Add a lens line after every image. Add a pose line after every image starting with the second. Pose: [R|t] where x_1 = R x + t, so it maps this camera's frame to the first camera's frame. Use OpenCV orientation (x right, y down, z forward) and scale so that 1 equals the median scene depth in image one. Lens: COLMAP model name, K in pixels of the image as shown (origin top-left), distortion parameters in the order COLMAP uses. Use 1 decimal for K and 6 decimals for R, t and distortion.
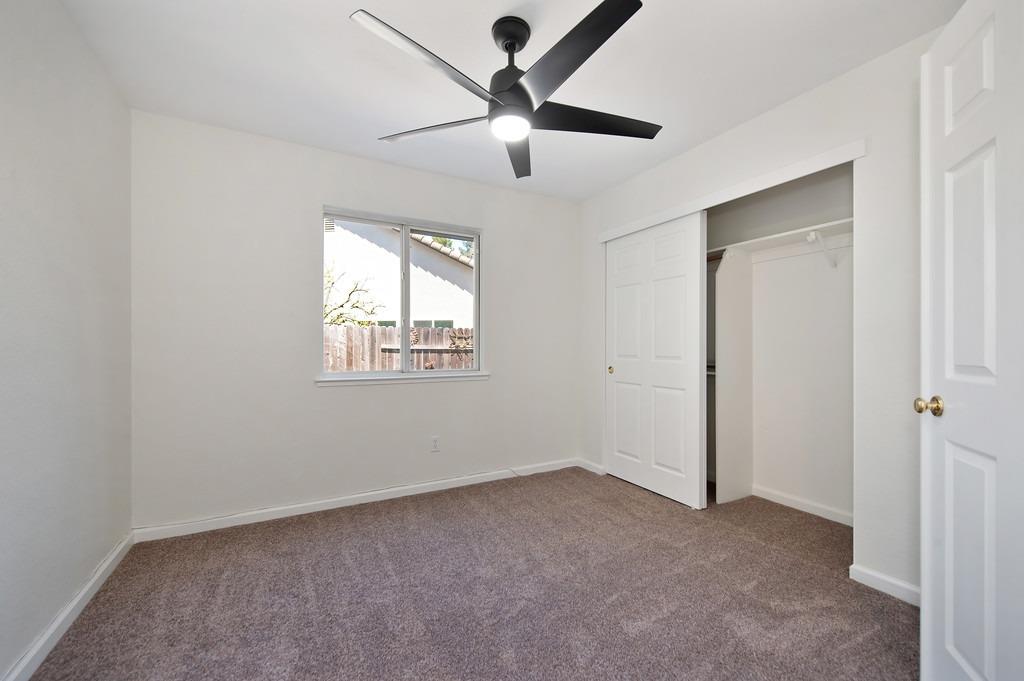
lens RADIAL K [[410.8, 0, 512.7], [0, 410.8, 347.6], [0, 0, 1]] dist [0.005146, -0.001773]
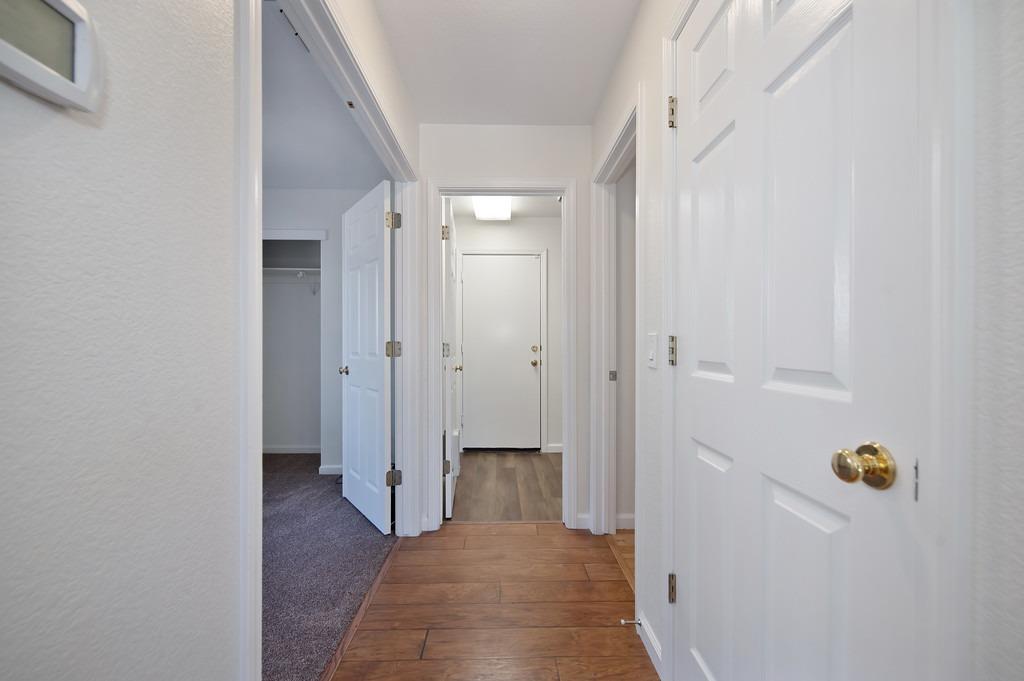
lens RADIAL K [[410.8, 0, 513.4], [0, 410.8, 340.5], [0, 0, 1]] dist [0.005146, -0.001773]
pose [[0.453672, -0.002837, 0.891164, -0.465297], [0.005292, 0.999986, 0.000489, -0.016393], [-0.891153, 0.004494, 0.453680, -0.677806]]
